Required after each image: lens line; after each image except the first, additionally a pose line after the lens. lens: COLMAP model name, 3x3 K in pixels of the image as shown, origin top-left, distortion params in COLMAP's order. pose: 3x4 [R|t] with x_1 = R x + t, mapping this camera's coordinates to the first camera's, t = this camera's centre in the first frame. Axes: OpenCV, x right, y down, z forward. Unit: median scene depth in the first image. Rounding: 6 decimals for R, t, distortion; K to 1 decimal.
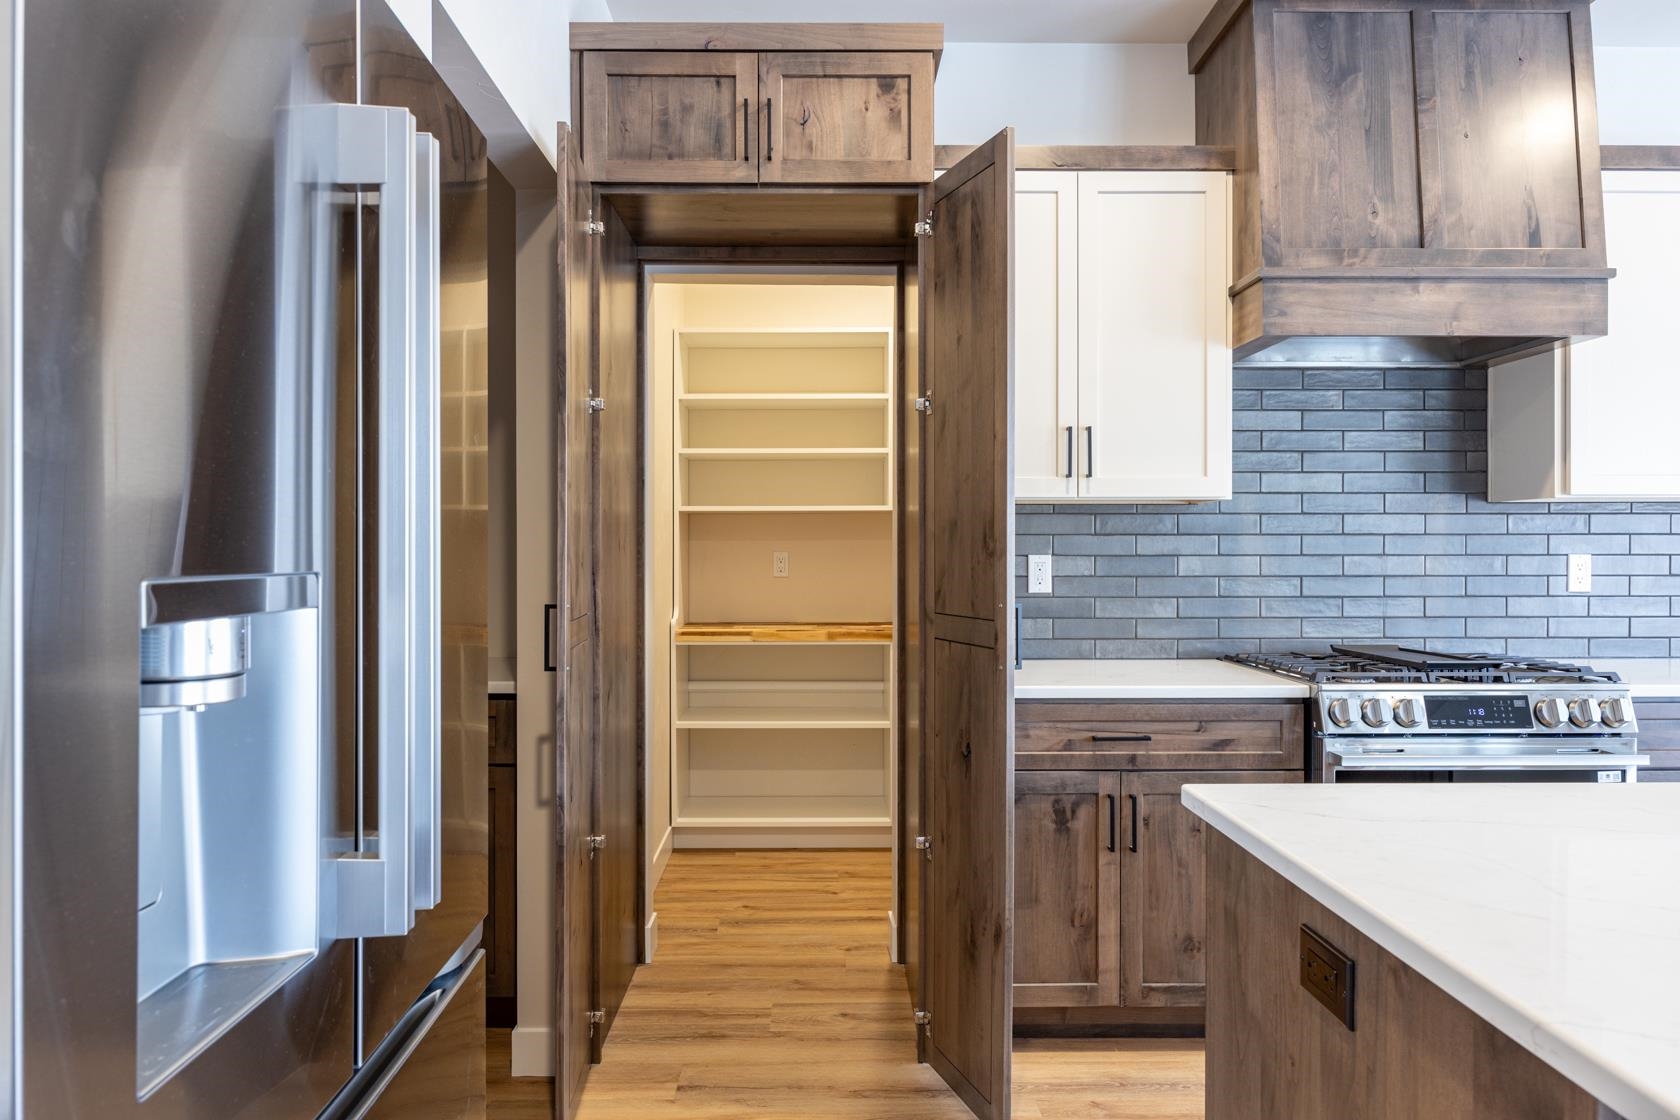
lens RADIAL K [[1148.4, 0, 841.2], [0, 1148.4, 558.3], [0, 0, 1]] dist [0.009497, 0.001148]
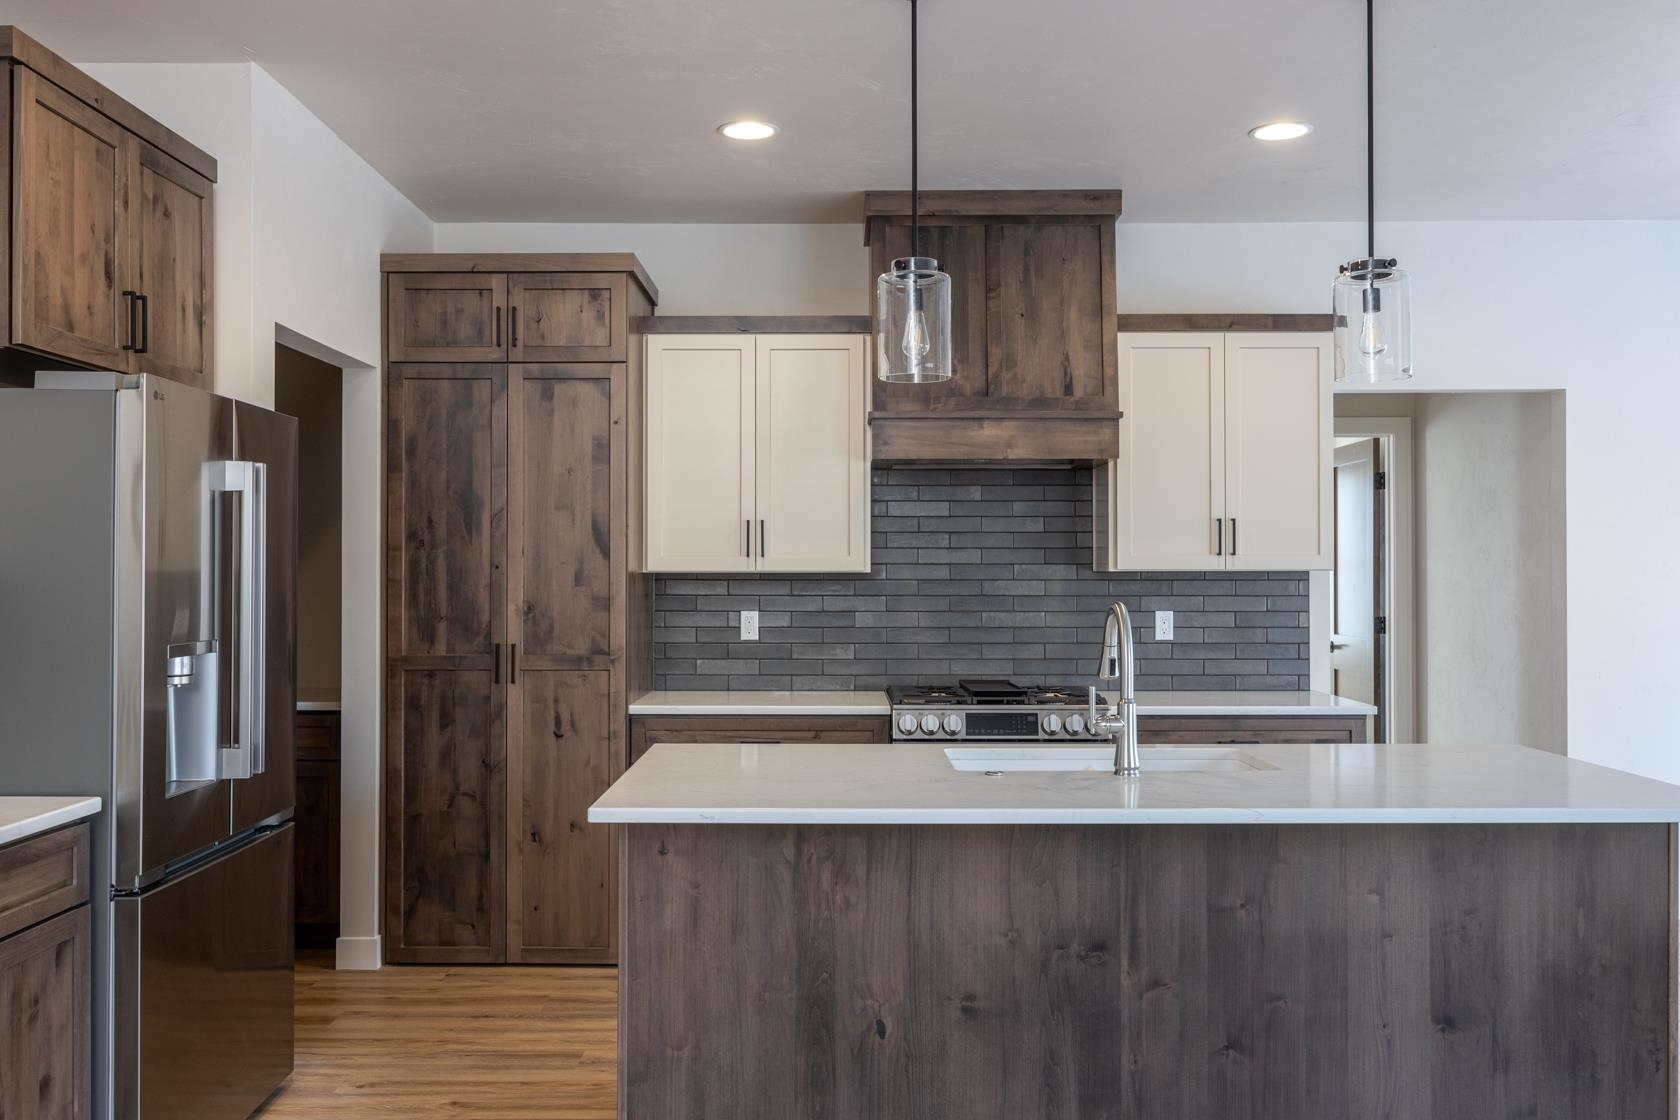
lens RADIAL K [[1495.7, 0, 836.1], [0, 1495.7, 561.6], [0, 0, 1]] dist [-0.002460, 0.001077]
pose [[0.999785, 0.001175, -0.020716, 0.359252], [-0.001481, 0.999890, -0.014752, -0.040424], [0.020697, 0.014780, 0.999677, -0.831367]]
